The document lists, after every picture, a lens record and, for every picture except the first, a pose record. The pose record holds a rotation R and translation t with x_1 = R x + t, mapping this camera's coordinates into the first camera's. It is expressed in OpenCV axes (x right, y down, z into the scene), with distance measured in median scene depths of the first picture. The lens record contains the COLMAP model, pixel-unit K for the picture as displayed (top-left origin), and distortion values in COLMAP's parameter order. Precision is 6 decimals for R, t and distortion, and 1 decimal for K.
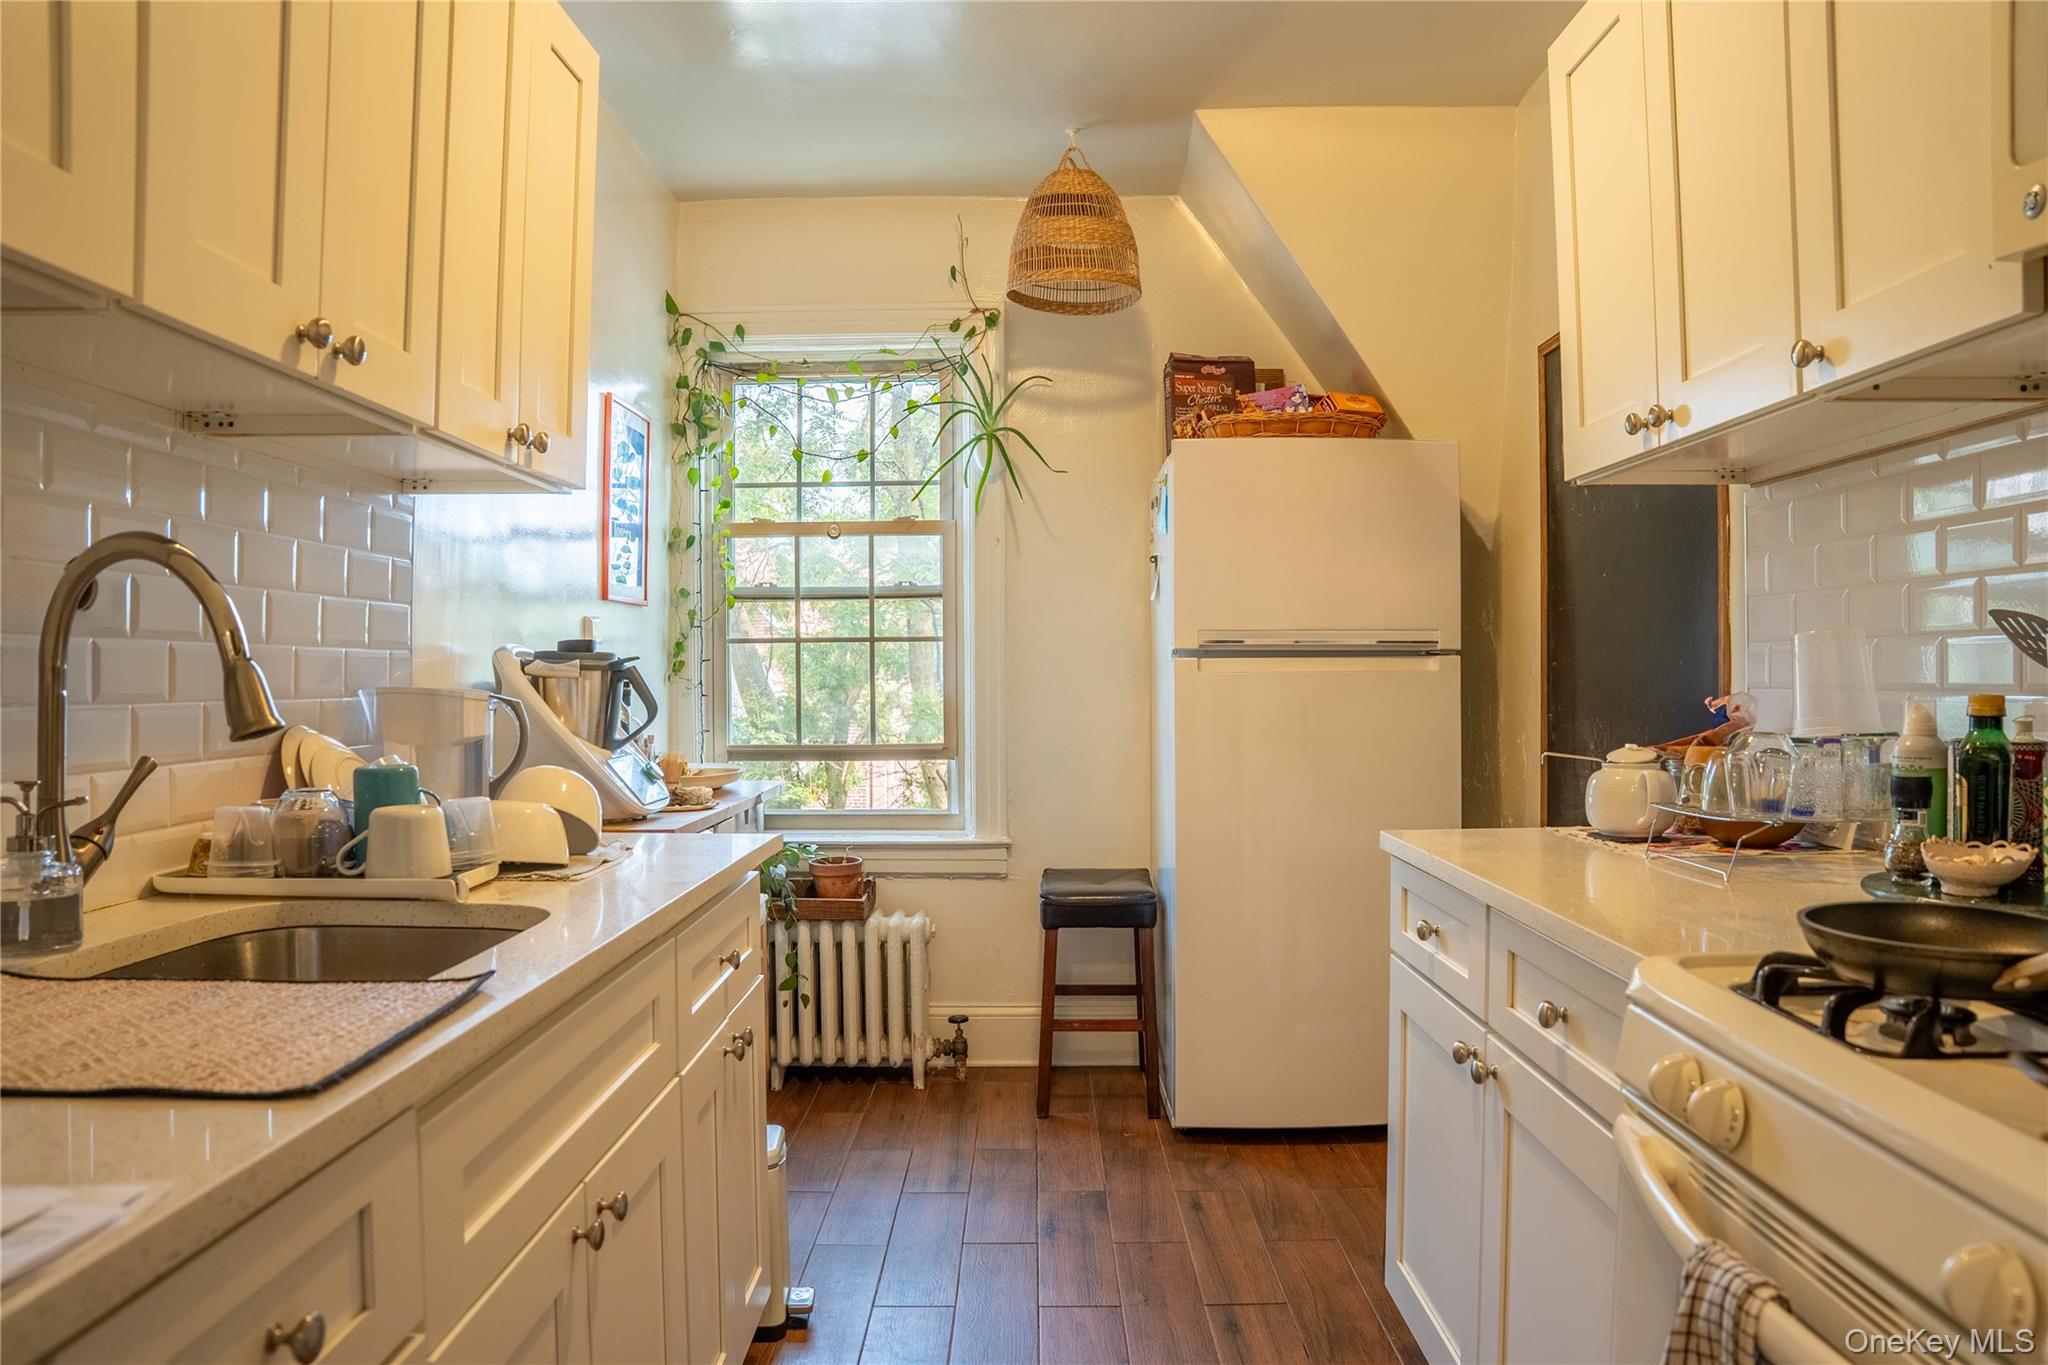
lens RADIAL K [[1451.8, 0, 1017.2], [0, 1451.8, 712.0], [0, 0, 1]] dist [-0.173562, 0.138068]
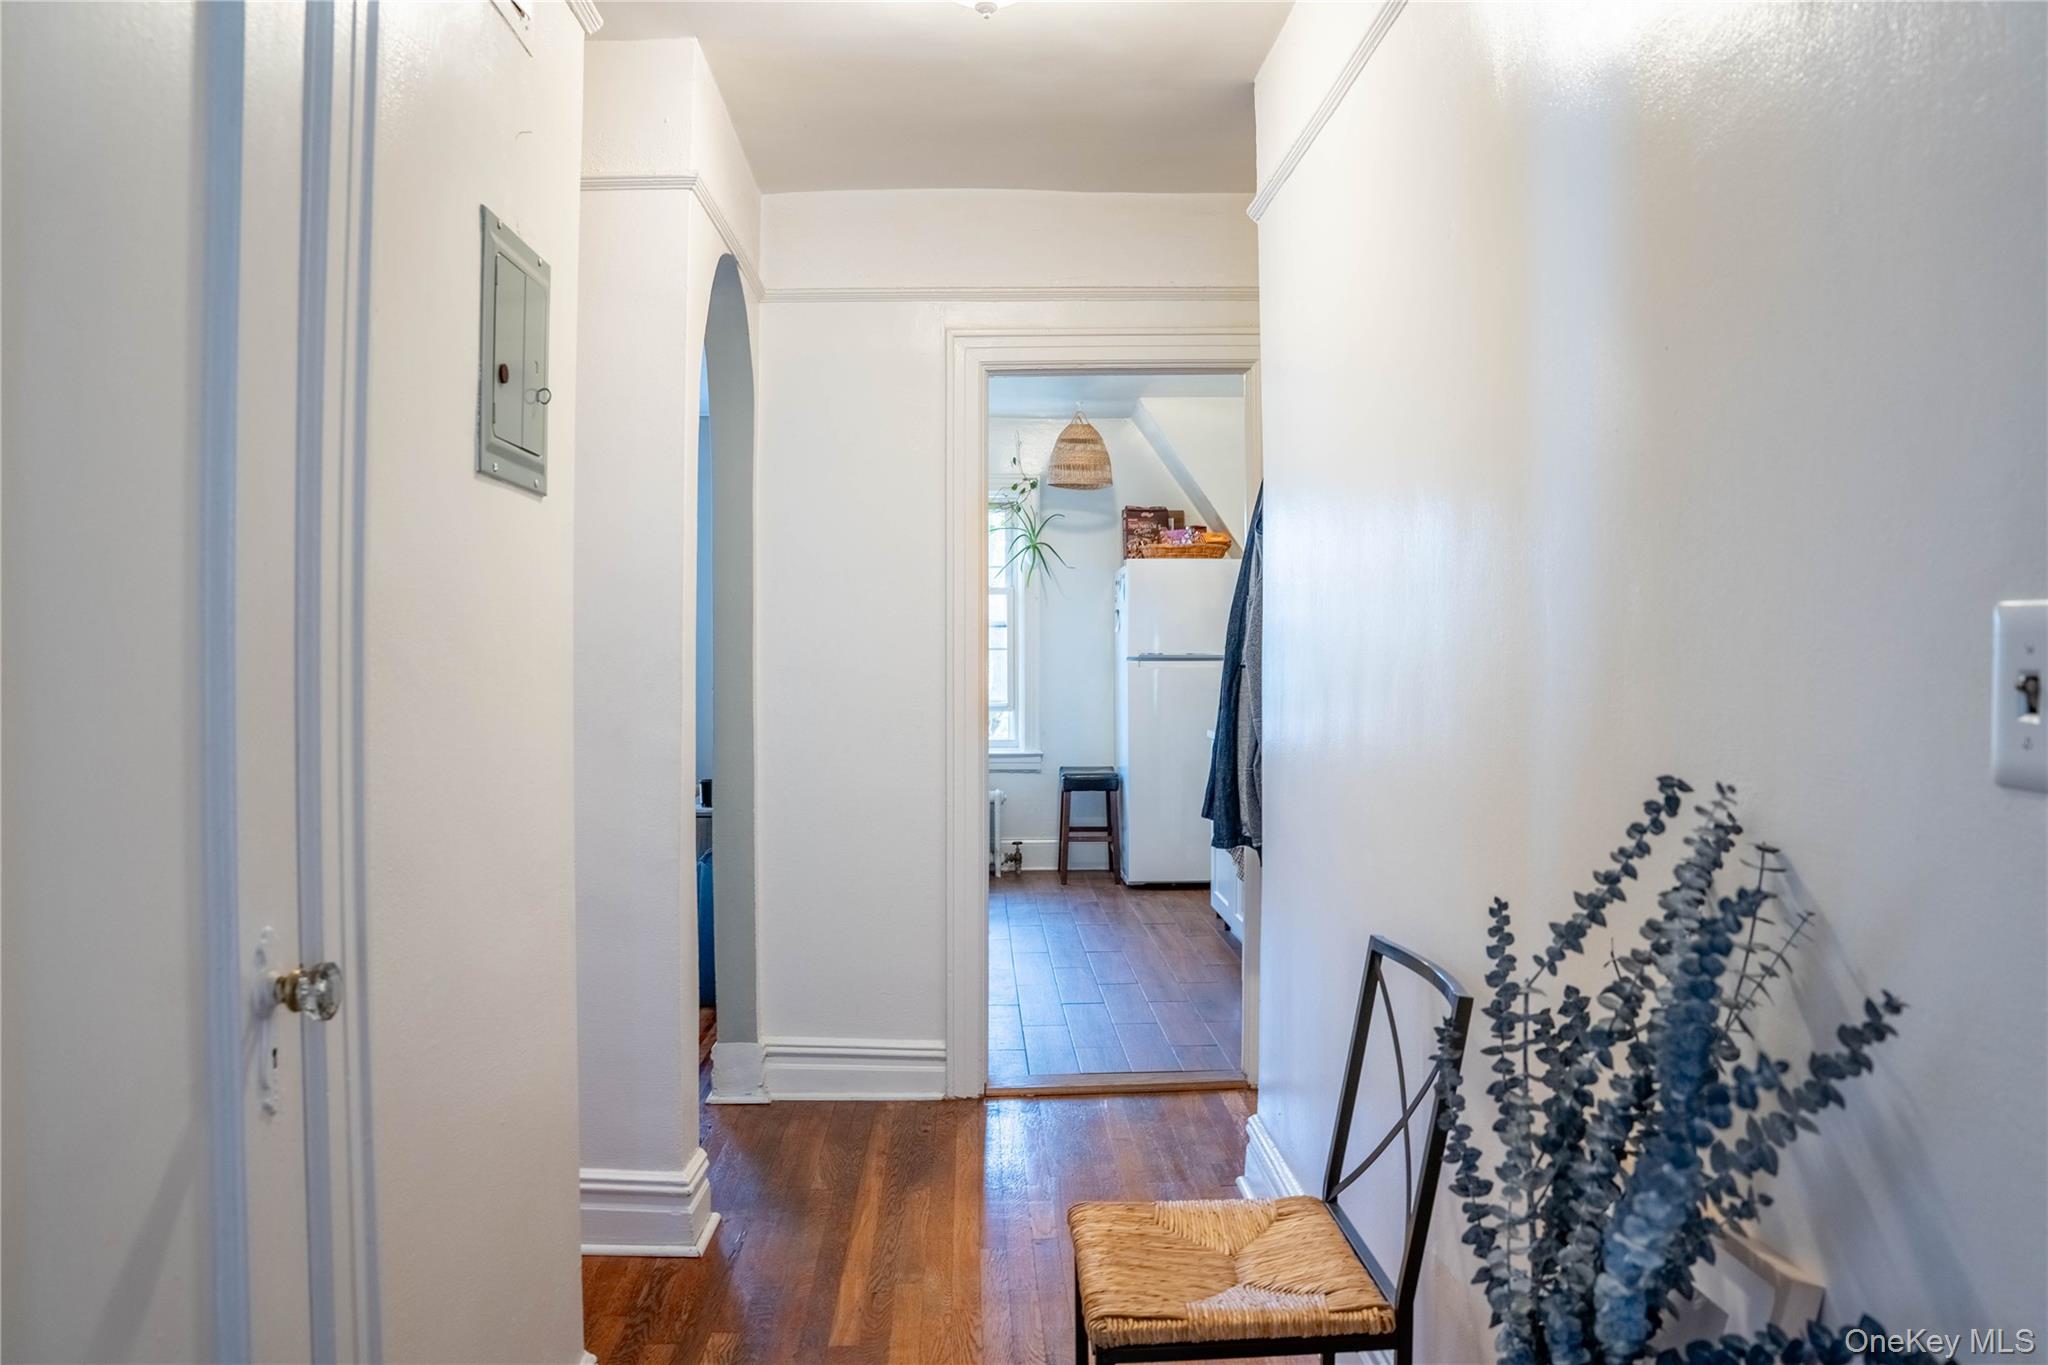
lens RADIAL K [[1451.8, 0, 1017.2], [0, 1451.8, 712.0], [0, 0, 1]] dist [-0.173562, 0.138068]
pose [[0.999285, 0.000042, 0.037813, -0.118670], [-0.000510, 0.999924, 0.012357, 0.009870], [-0.037810, -0.012367, 0.999208, -0.994675]]
